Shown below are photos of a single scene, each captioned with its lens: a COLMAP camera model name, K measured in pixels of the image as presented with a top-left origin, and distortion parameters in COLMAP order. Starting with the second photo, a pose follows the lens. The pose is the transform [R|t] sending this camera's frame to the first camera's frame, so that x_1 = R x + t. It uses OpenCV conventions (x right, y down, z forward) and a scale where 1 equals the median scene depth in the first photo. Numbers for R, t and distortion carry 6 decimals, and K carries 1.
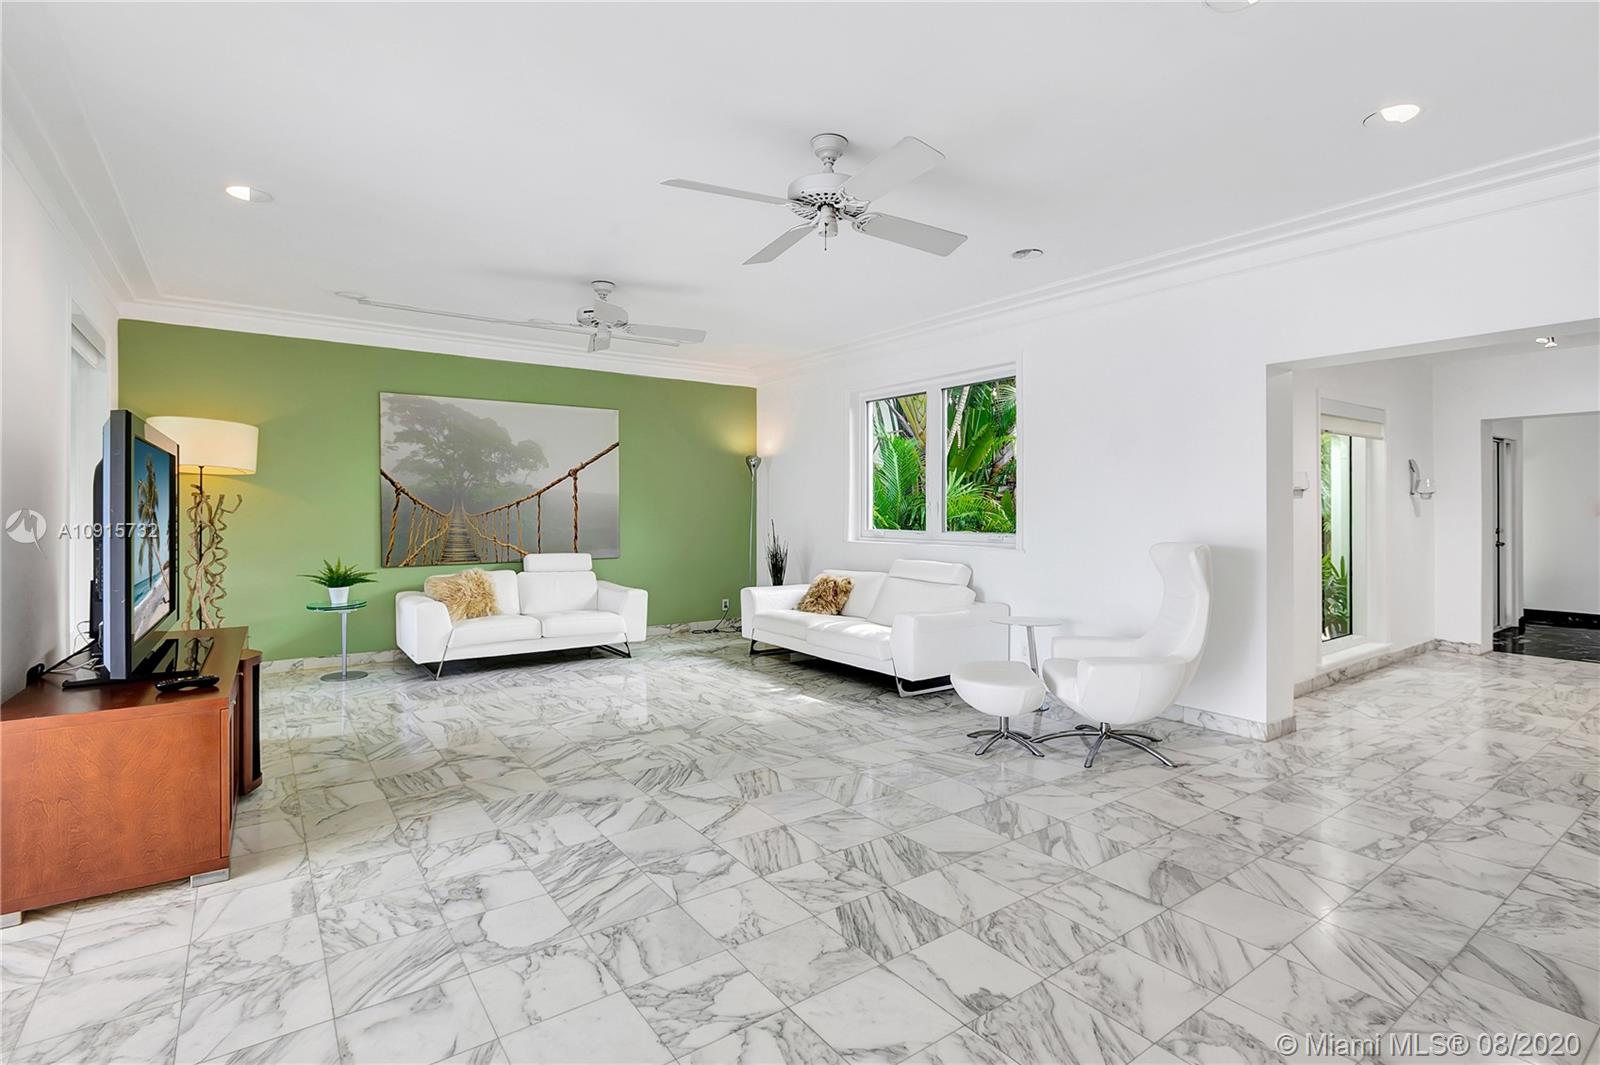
lens RADIAL K [[778.8, 0, 809.1], [0, 778.8, 515.5], [0, 0, 1]] dist [-0.008737, 0.002848]
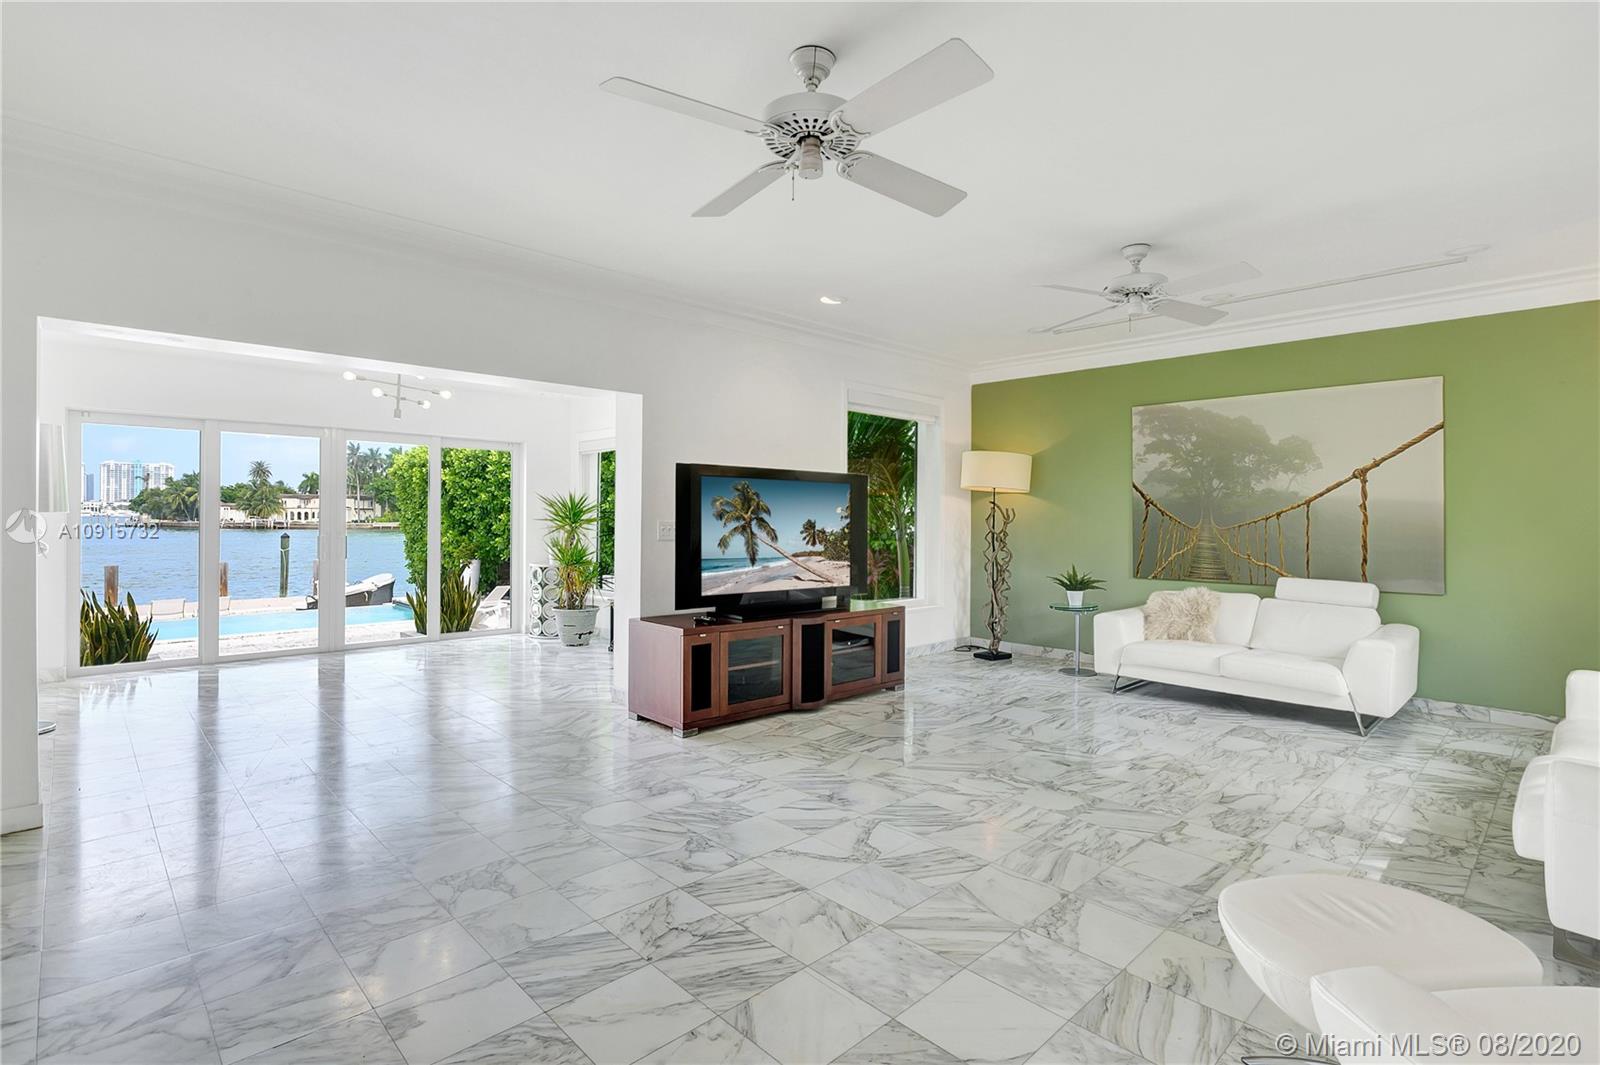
lens RADIAL K [[778.8, 0, 819.5], [0, 778.8, 516.9], [0, 0, 1]] dist [-0.008737, 0.002848]
pose [[0.139909, -0.002055, -0.990162, 0.668337], [-0.016103, 0.999861, -0.004350, -0.003443], [0.990033, 0.016553, 0.139857, 0.732175]]
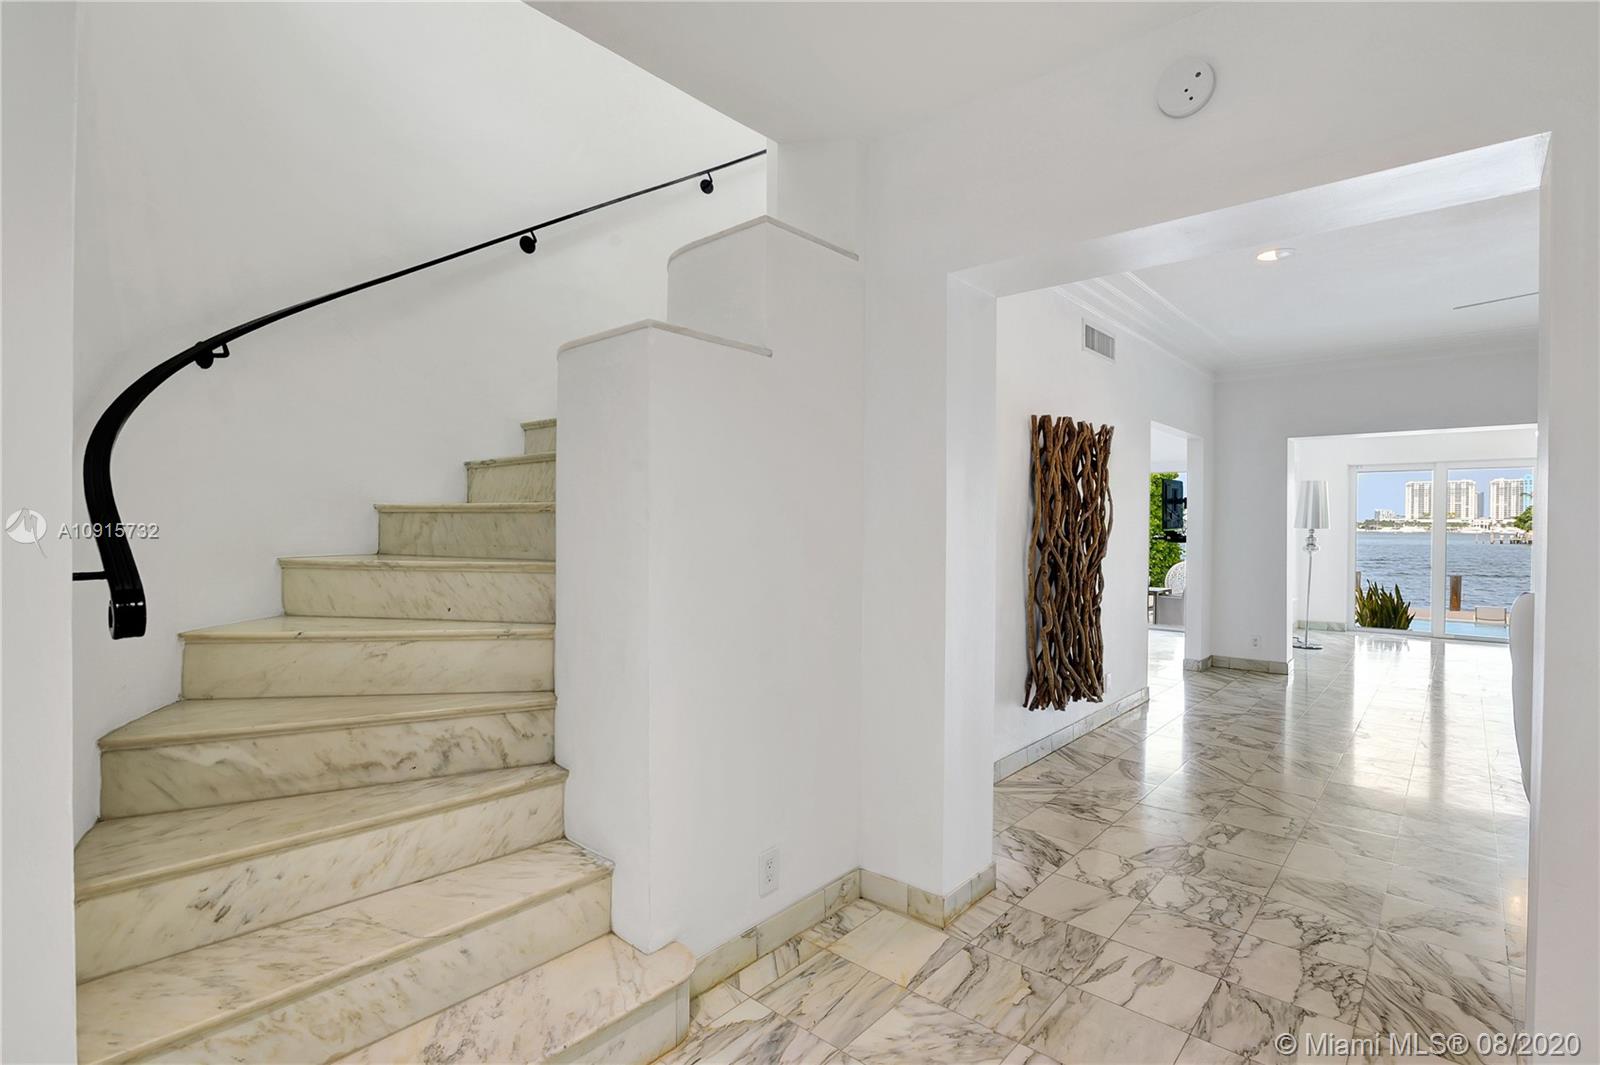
lens RADIAL K [[778.8, 0, 808.1], [0, 778.8, 533.2], [0, 0, 1]] dist [-0.008737, 0.002848]
pose [[-0.971010, -0.006372, -0.238956, 0.675779], [-0.011305, 0.999750, 0.019281, -0.003558], [0.238773, 0.021423, -0.970839, 0.741947]]
